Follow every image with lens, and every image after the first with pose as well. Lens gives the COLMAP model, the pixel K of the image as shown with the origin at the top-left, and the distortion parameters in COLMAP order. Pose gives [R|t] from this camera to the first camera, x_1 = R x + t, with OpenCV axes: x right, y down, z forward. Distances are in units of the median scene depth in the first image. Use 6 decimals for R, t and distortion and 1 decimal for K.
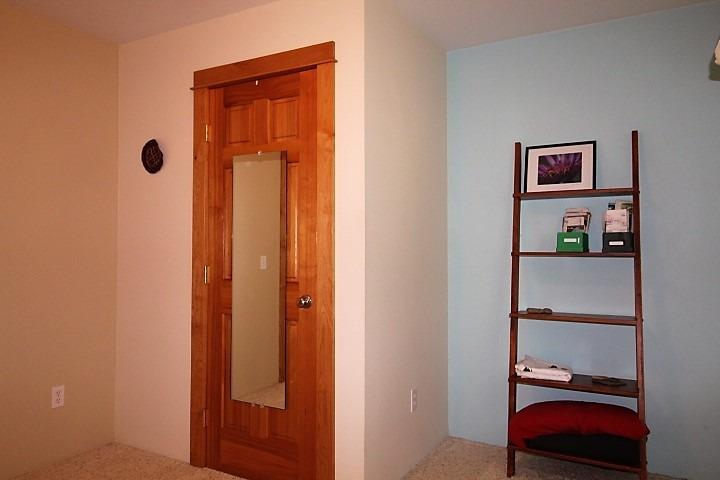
lens RADIAL K [[533.5, 0, 359.5], [0, 533.5, 230.3], [0, 0, 1]] dist [0.006333, -0.000919]
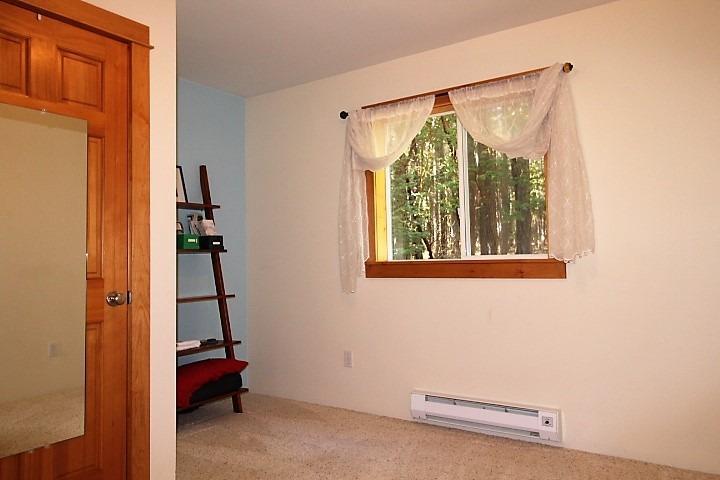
lens RADIAL K [[533.5, 0, 359.5], [0, 533.5, 230.3], [0, 0, 1]] dist [0.006333, -0.000919]
pose [[0.086048, 0.052857, 0.994888, -0.955398], [-0.011807, 0.998576, -0.052032, 0.061891], [-0.996221, -0.007269, 0.086549, 0.521467]]
